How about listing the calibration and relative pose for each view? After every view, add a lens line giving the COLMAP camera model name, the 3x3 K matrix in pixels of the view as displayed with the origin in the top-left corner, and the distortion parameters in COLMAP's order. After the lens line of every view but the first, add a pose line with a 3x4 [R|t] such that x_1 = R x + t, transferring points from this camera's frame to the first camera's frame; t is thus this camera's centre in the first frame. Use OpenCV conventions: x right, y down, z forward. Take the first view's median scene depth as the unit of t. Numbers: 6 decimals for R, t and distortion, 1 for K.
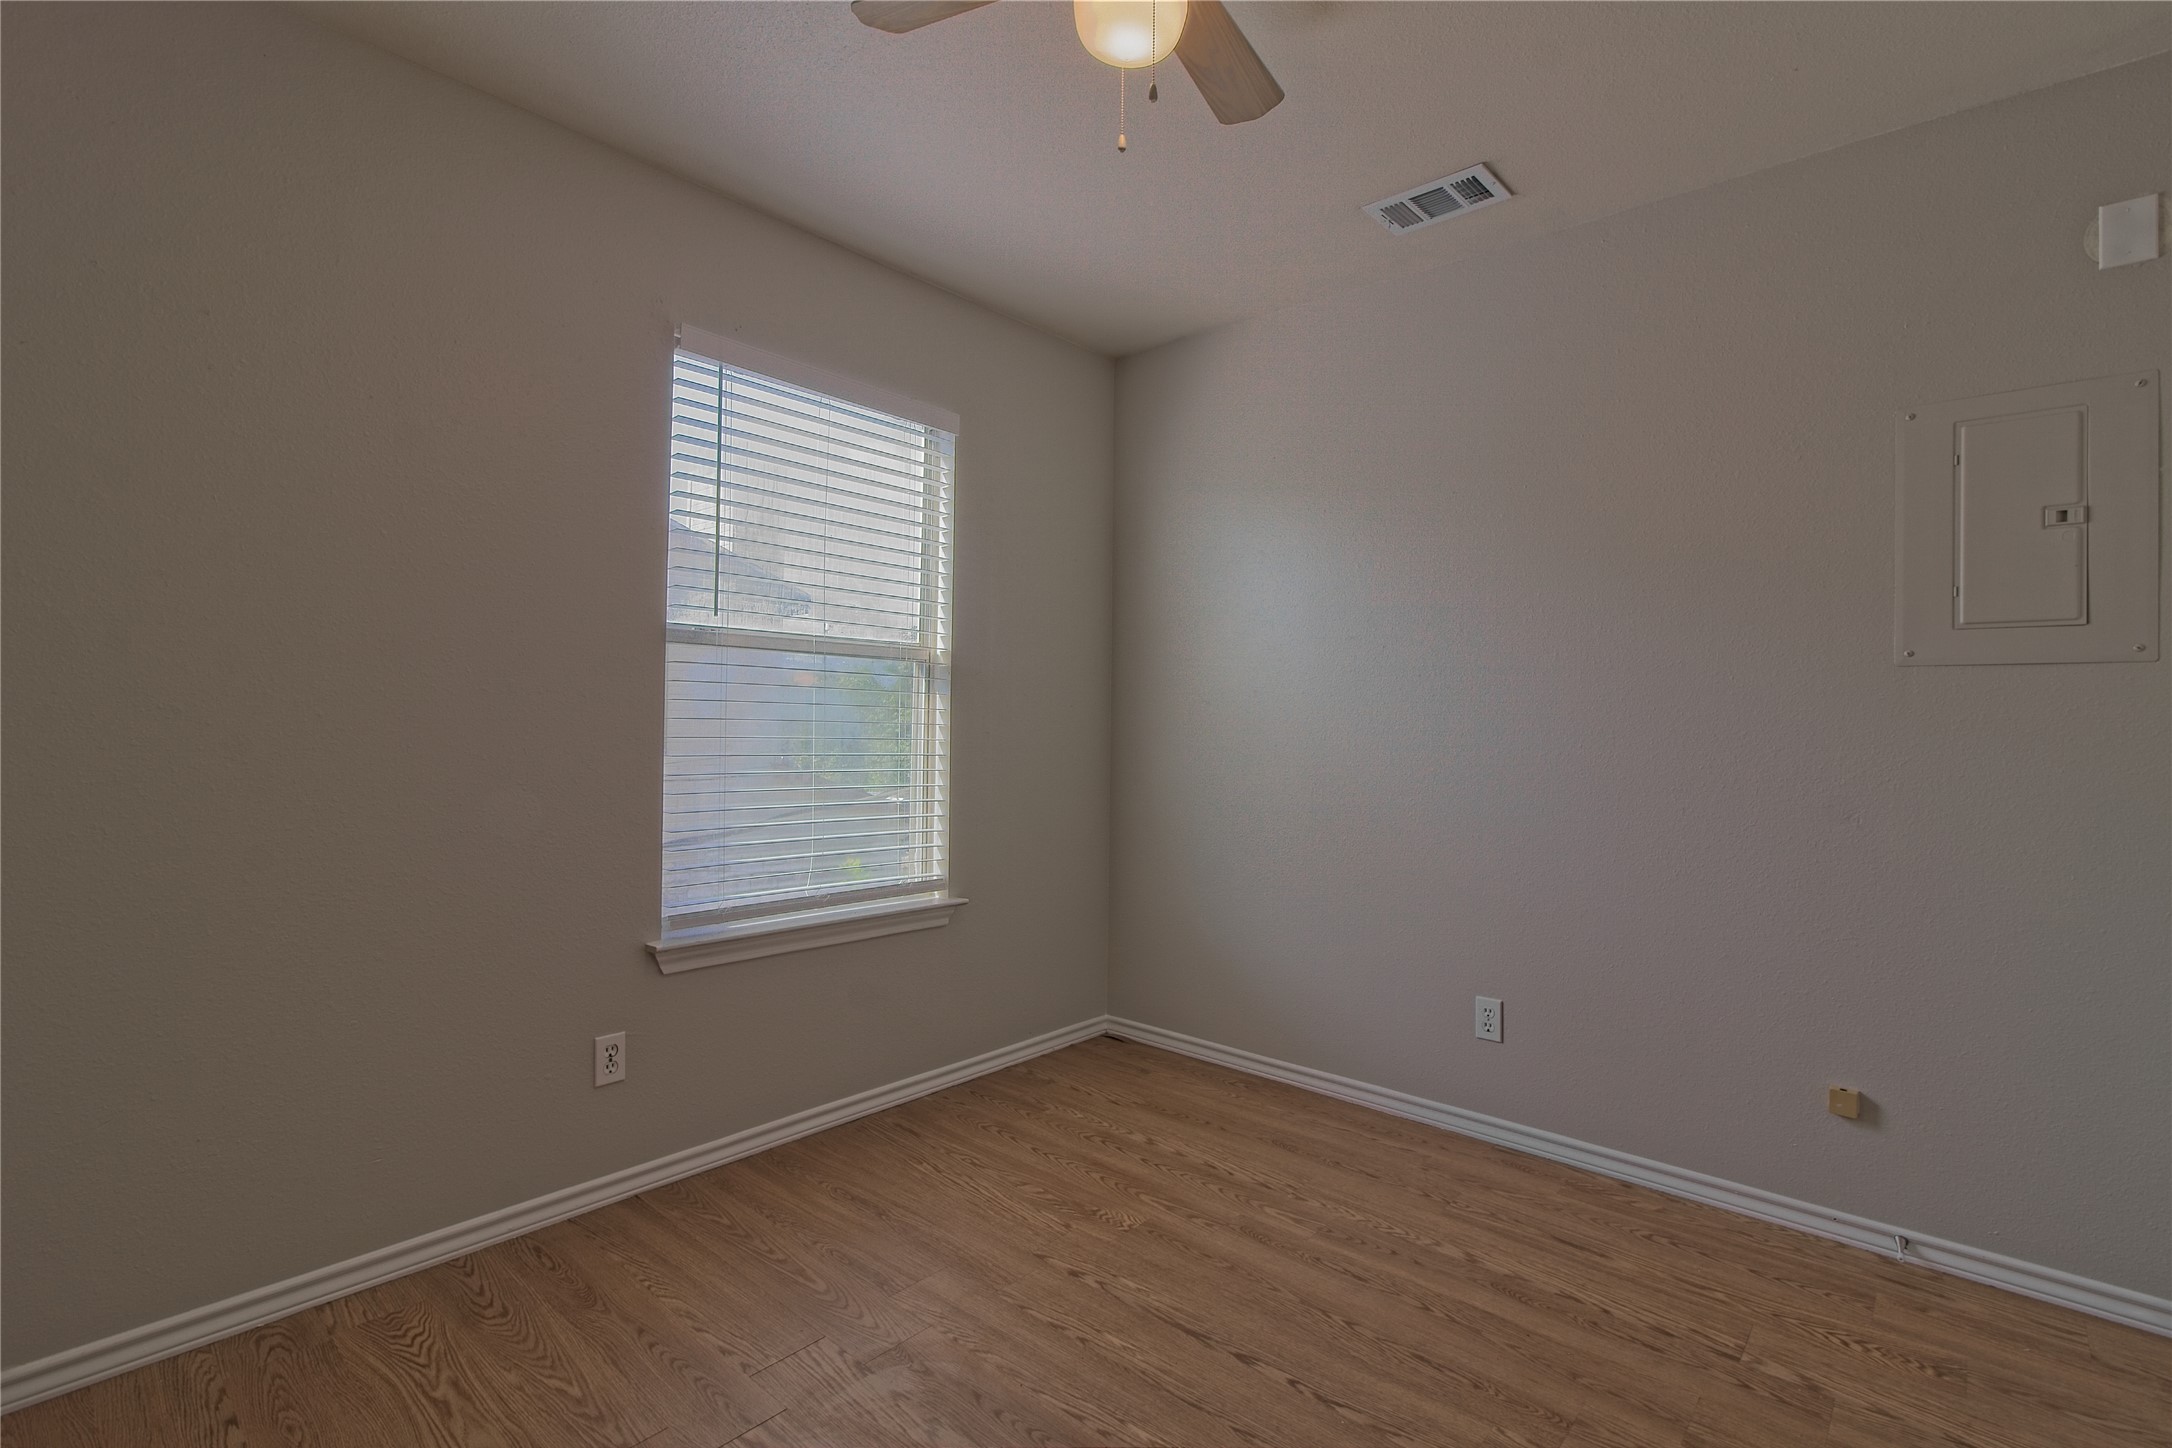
lens RADIAL K [[1000.7, 0, 1078.9], [0, 1000.7, 708.9], [0, 0, 1]] dist [-0.005934, 0.002591]
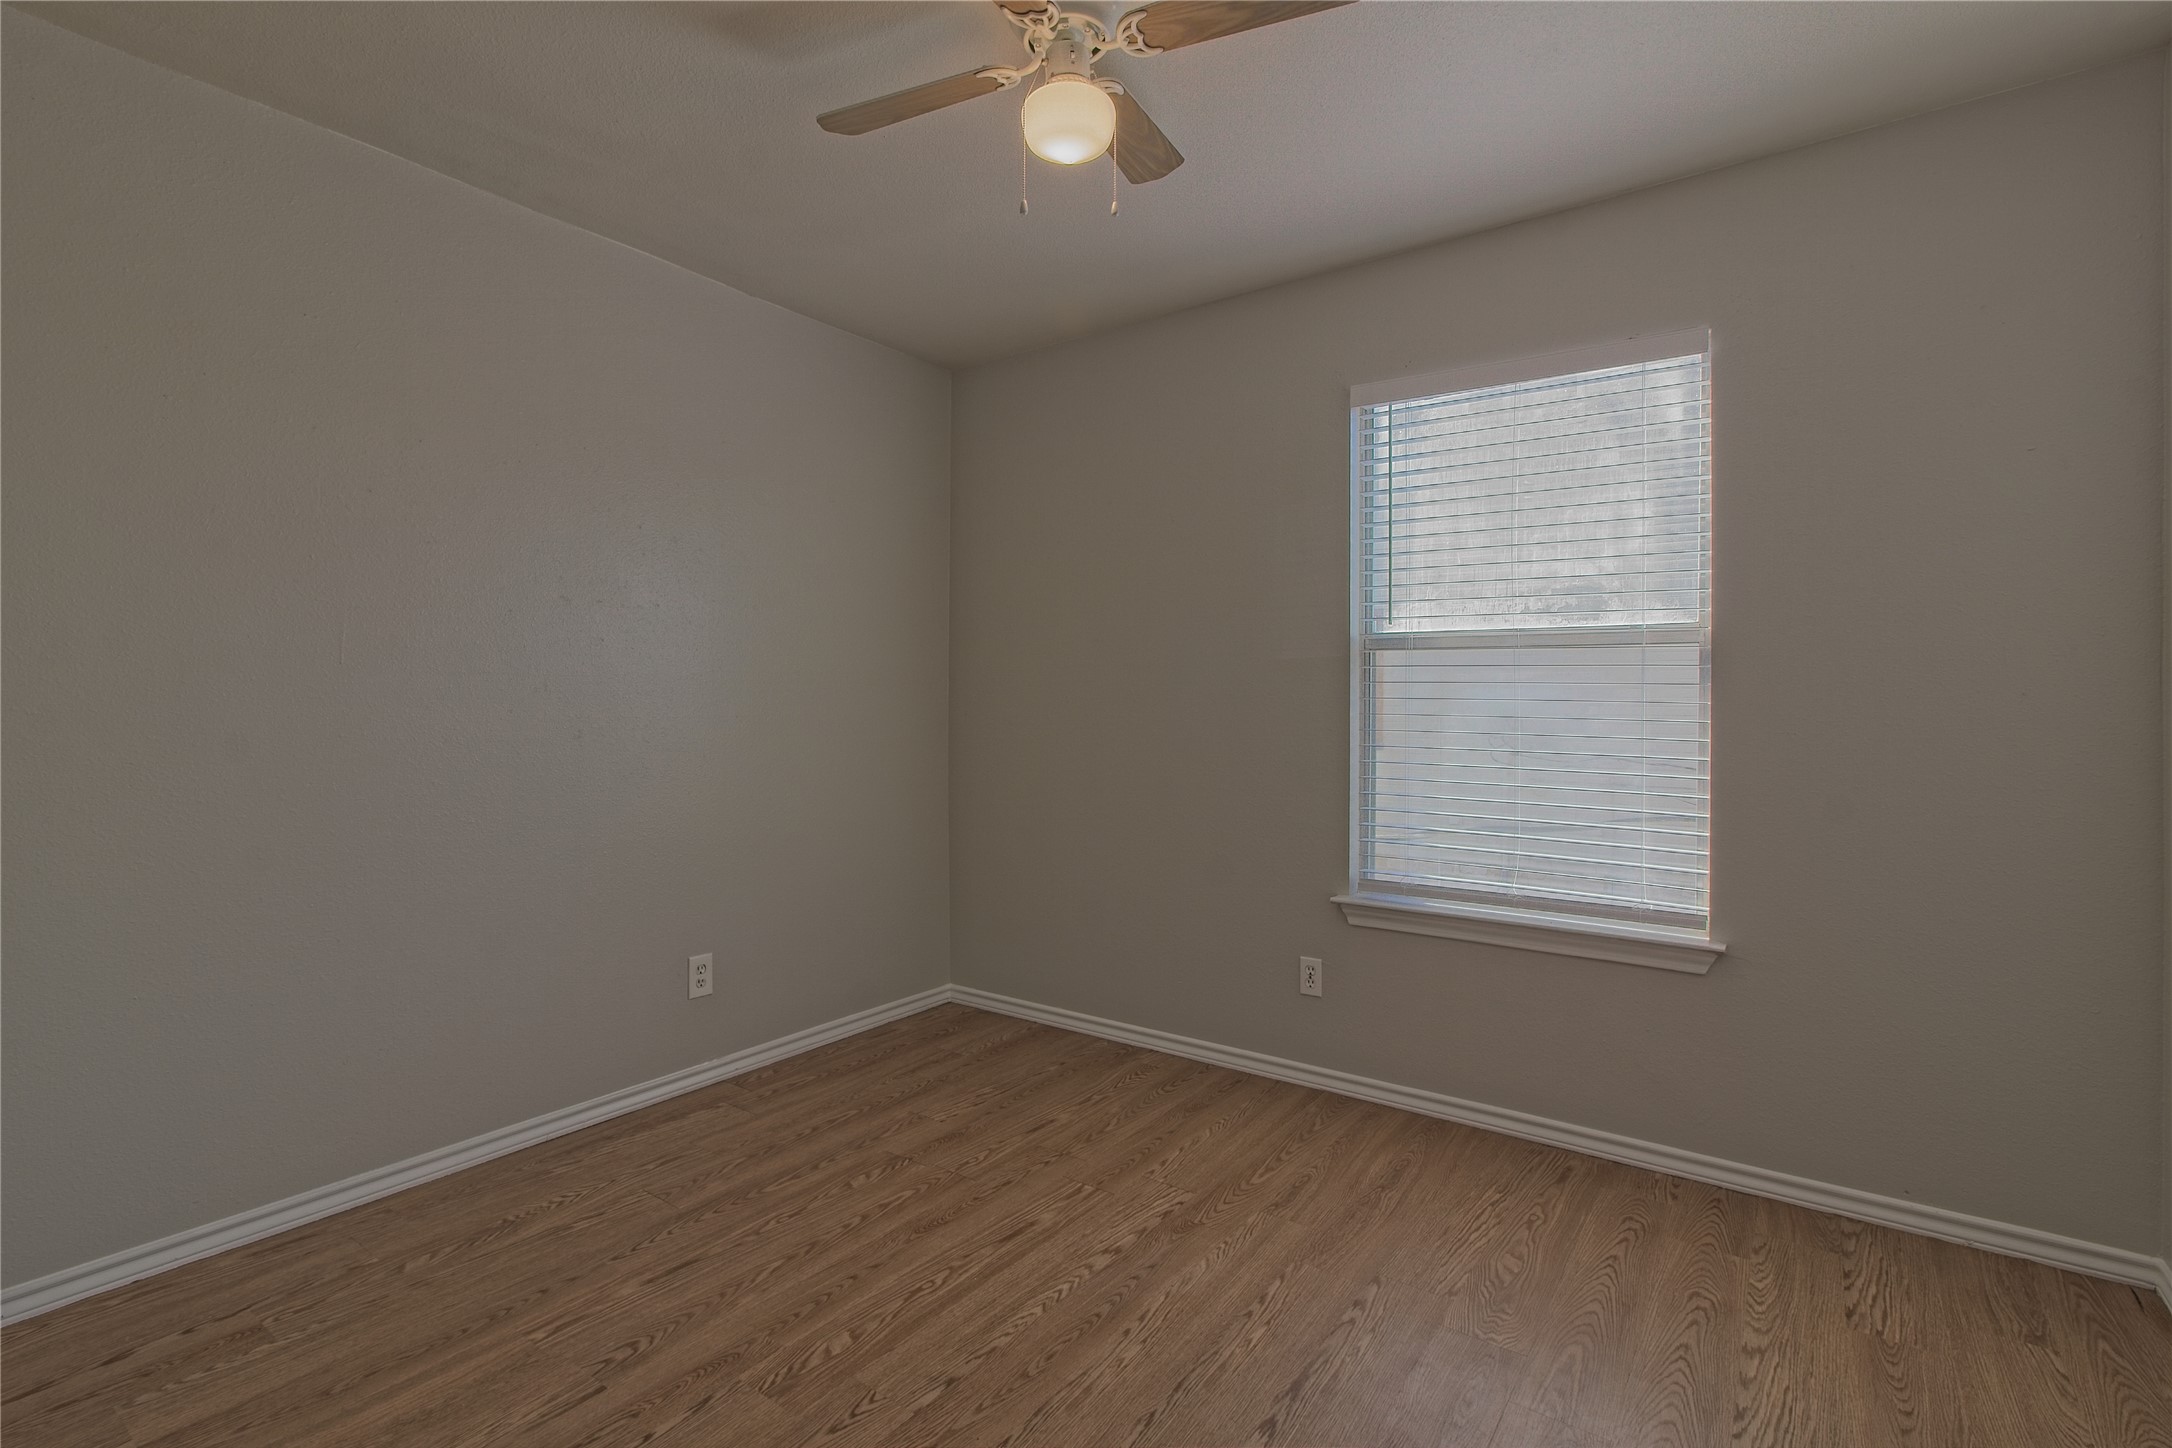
lens RADIAL K [[1000.7, 0, 1078.9], [0, 1000.7, 708.9], [0, 0, 1]] dist [-0.005934, 0.002591]
pose [[0.083895, -0.018711, -0.996299, 0.710705], [0.010288, 0.999787, -0.017910, 0.018588], [0.996421, -0.008747, 0.084070, 0.517662]]
